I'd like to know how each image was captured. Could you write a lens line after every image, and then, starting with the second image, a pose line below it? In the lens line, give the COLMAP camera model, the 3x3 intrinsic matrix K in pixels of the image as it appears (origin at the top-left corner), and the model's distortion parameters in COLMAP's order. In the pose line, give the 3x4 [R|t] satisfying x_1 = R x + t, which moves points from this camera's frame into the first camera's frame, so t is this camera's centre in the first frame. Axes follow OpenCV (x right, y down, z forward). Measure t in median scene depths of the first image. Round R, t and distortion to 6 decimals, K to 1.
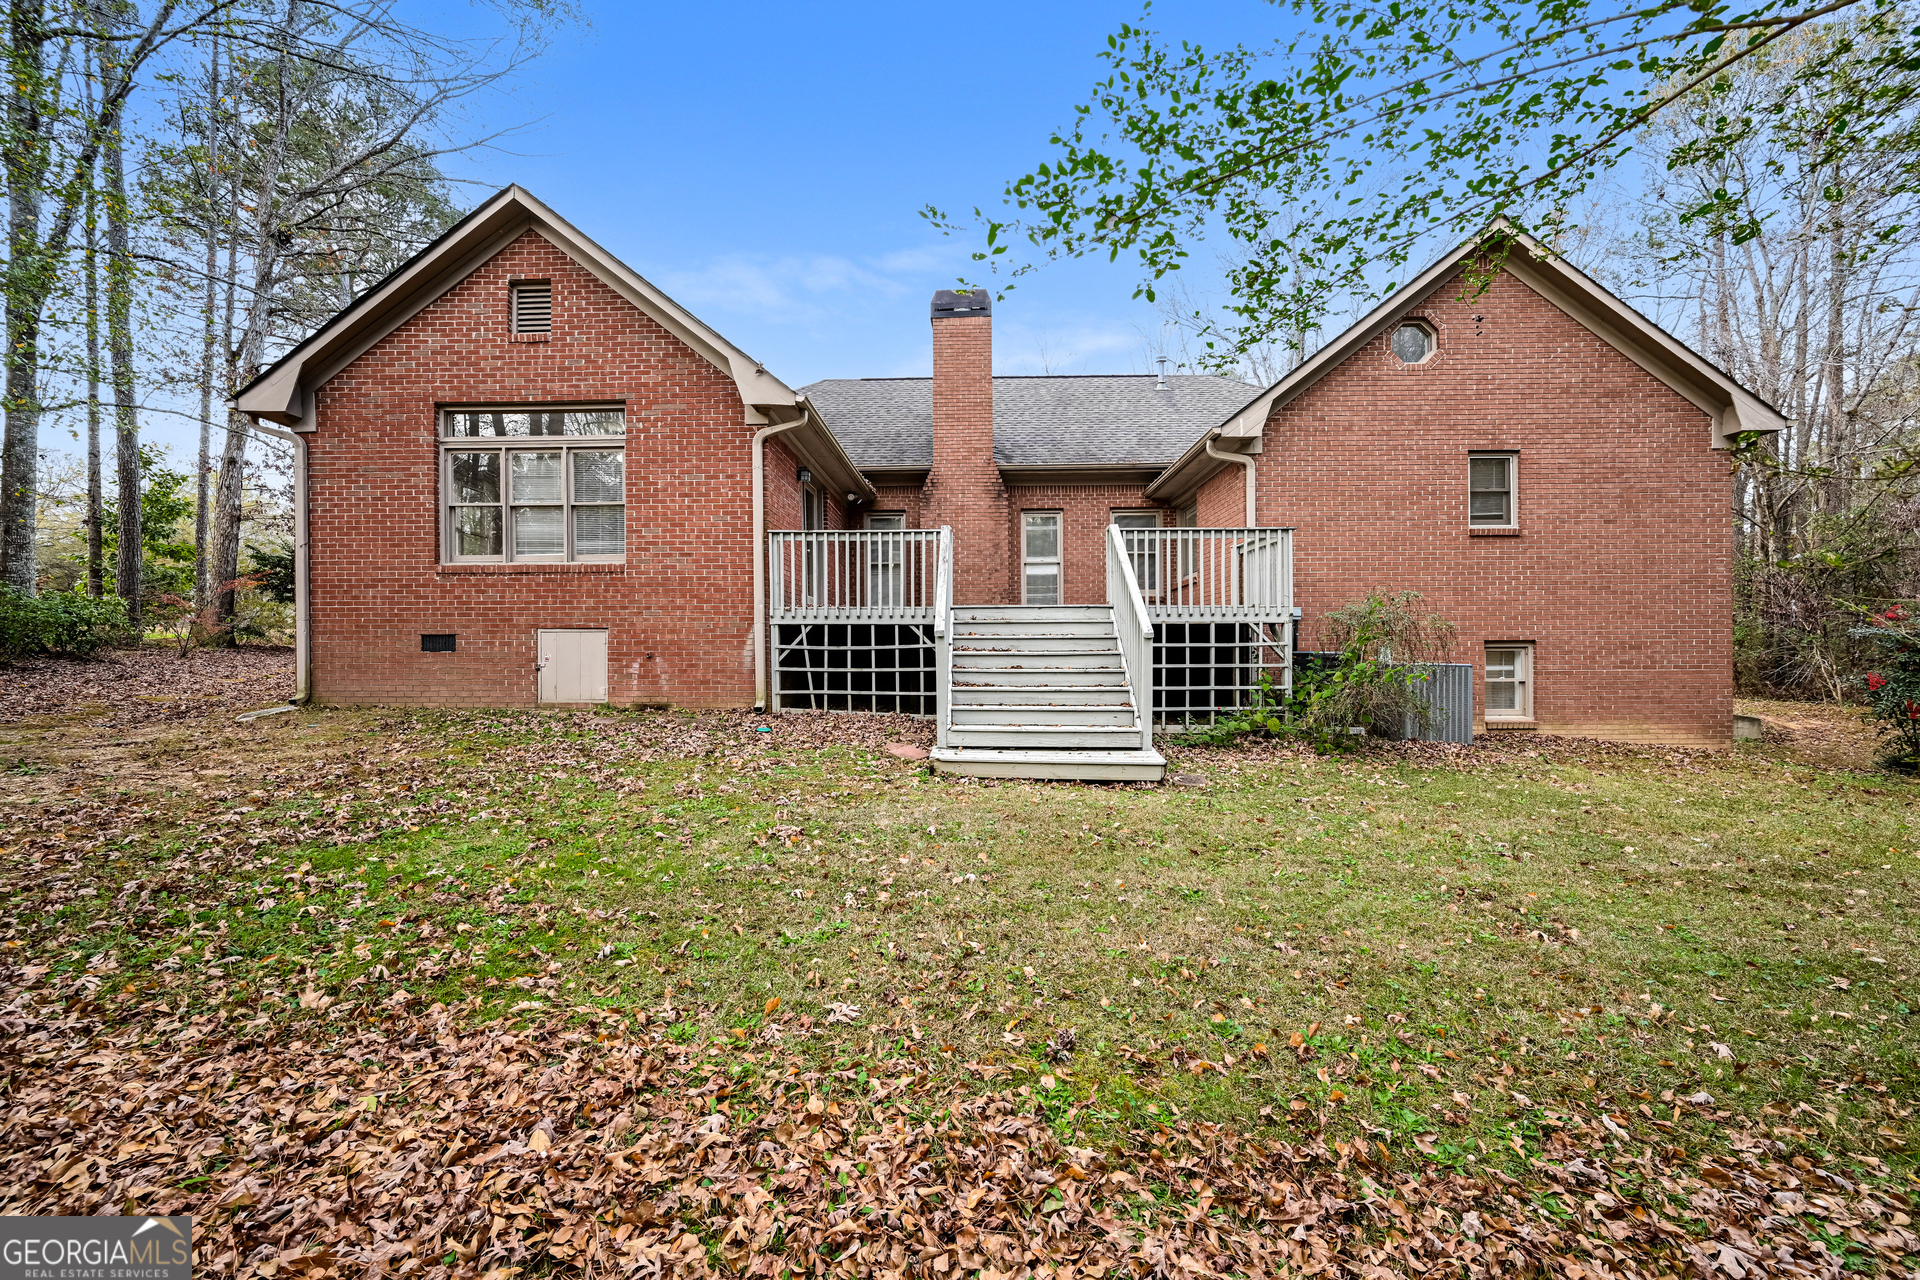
lens RADIAL K [[749.2, 0, 961.5], [0, 749.2, 640.0], [0, 0, 1]] dist [0.004297, 0.000240]
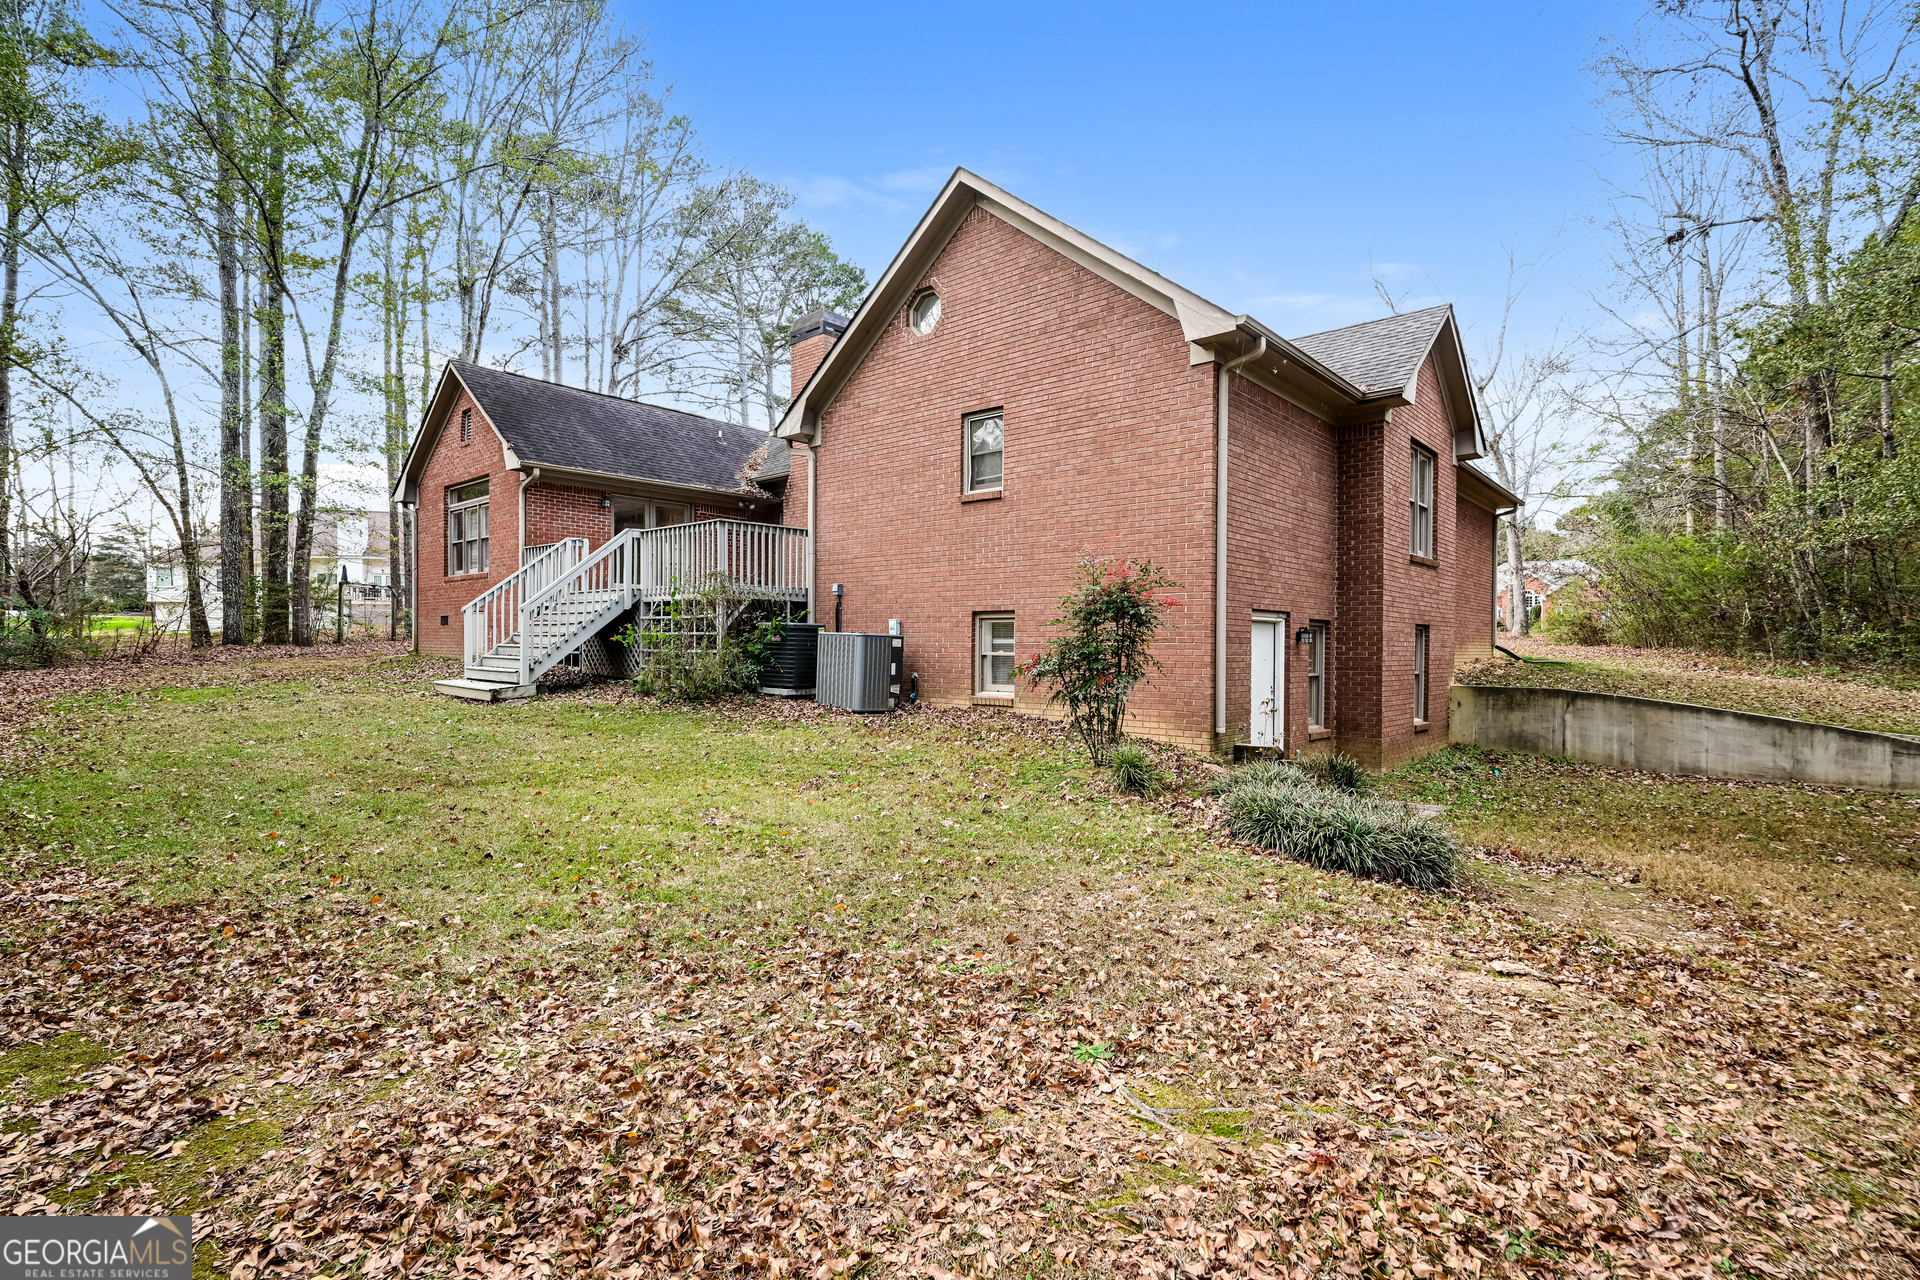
lens RADIAL K [[984.9, 0, 959.4], [0, 984.9, 637.2], [0, 0, 1]] dist [0.002755, -0.000084]
pose [[0.713939, 0.012921, -0.700089, 1.826731], [-0.002929, 0.999876, 0.015467, 0.016943], [0.700202, -0.008992, 0.713888, 0.106992]]
